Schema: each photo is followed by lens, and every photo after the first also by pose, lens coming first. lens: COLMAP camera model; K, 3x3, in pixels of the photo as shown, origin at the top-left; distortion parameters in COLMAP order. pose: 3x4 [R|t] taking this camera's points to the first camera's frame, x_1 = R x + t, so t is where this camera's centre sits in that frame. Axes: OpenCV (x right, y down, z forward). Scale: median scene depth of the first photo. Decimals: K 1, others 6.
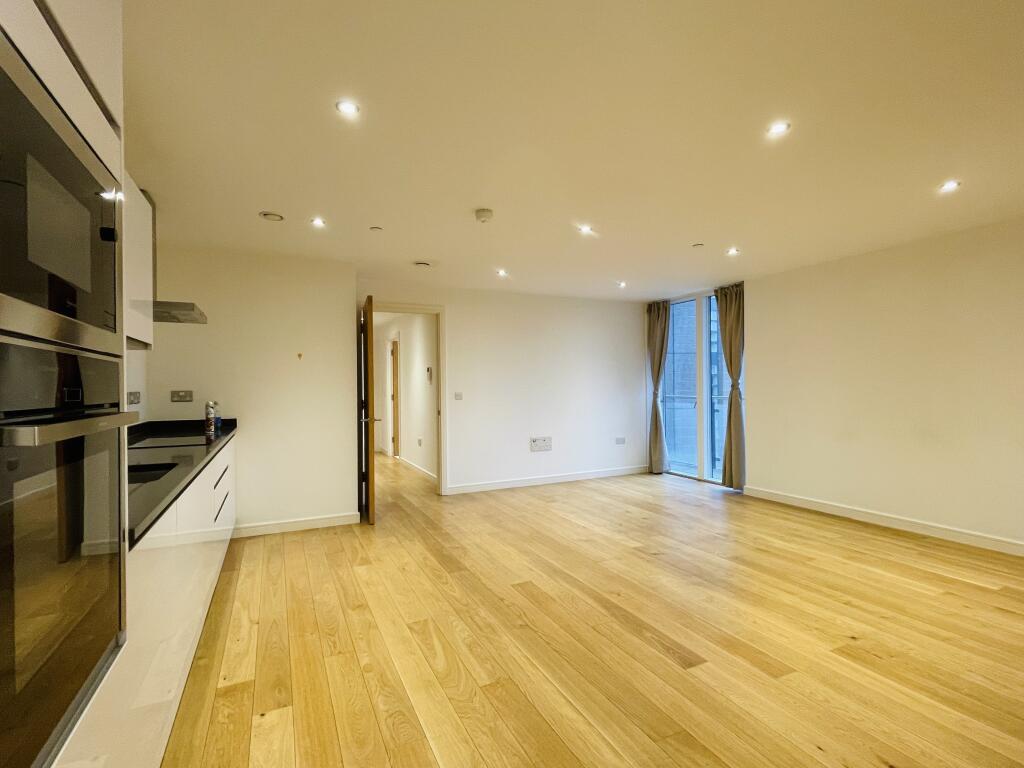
lens RADIAL K [[492.4, 0, 512.0], [0, 492.4, 384.0], [0, 0, 1]] dist [0.001022, 0.000427]
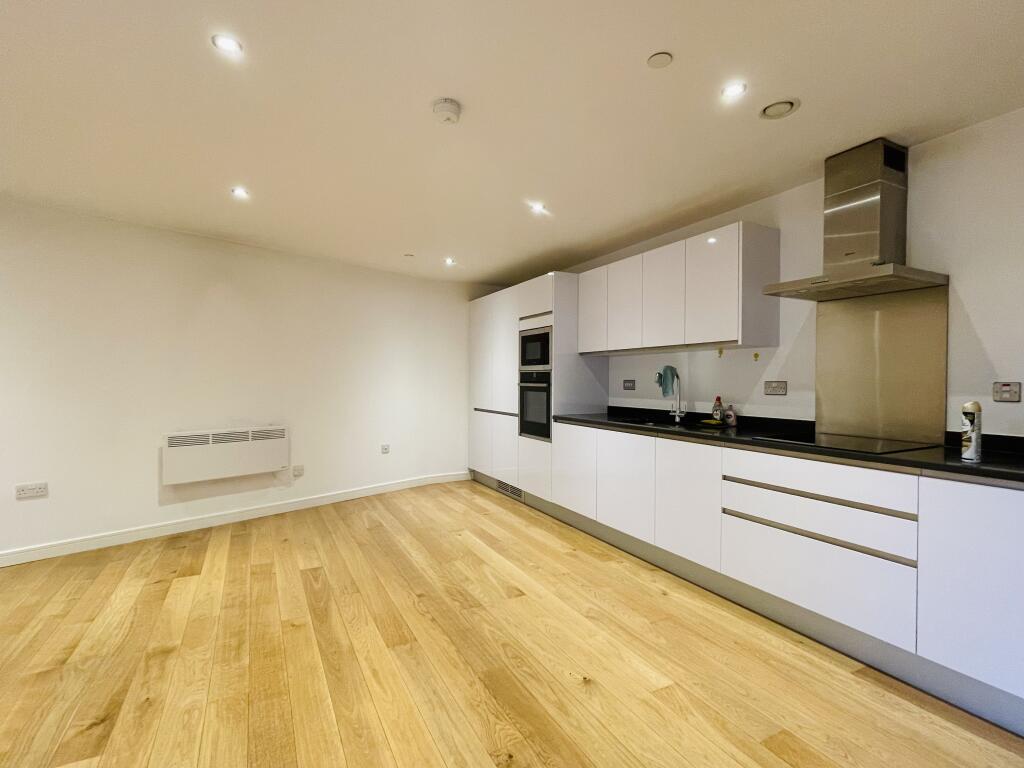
lens RADIAL K [[492.4, 0, 512.0], [0, 492.4, 384.0], [0, 0, 1]] dist [0.001022, 0.000427]
pose [[-0.999479, 0.002079, -0.032195, -0.133546], [0.001948, 0.999990, 0.004110, 0.013604], [0.032203, 0.004045, -0.999473, 1.883820]]
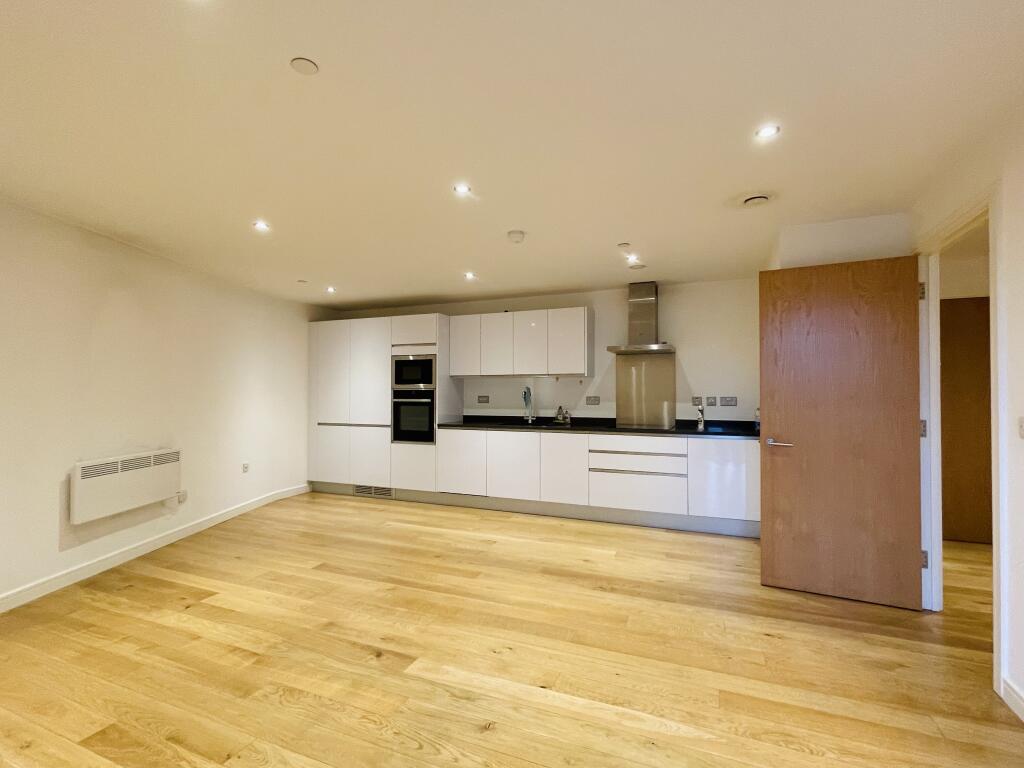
lens RADIAL K [[492.4, 0, 512.0], [0, 492.4, 384.0], [0, 0, 1]] dist [0.001022, 0.000427]
pose [[-0.748688, -0.006397, -0.662891, 0.750242], [0.006966, 0.999822, -0.017516, -0.004748], [0.662886, -0.017732, -0.748511, 2.037838]]
